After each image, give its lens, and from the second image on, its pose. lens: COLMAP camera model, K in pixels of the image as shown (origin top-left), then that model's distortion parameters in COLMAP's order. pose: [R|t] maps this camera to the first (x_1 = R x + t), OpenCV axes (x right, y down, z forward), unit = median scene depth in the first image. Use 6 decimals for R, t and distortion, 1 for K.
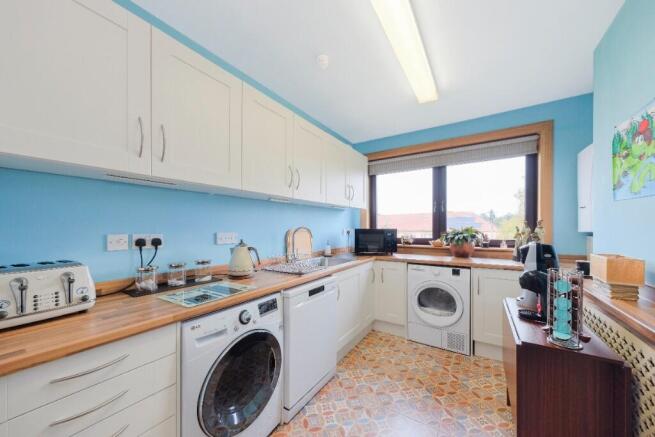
lens RADIAL K [[224.9, 0, 328.3], [0, 224.9, 229.7], [0, 0, 1]] dist [0.001371, 0.000129]
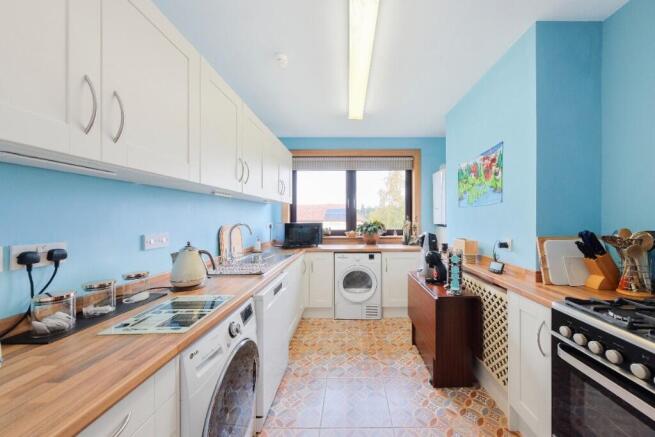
lens RADIAL K [[233.5, 0, 327.5], [0, 233.5, 218.5], [0, 0, 1]] dist [0.000872, 0.000376]
pose [[0.849568, -0.008901, 0.527404, -0.374951], [0.007369, 0.999960, 0.005007, -0.039579], [-0.527427, -0.000368, 0.849600, 0.007238]]
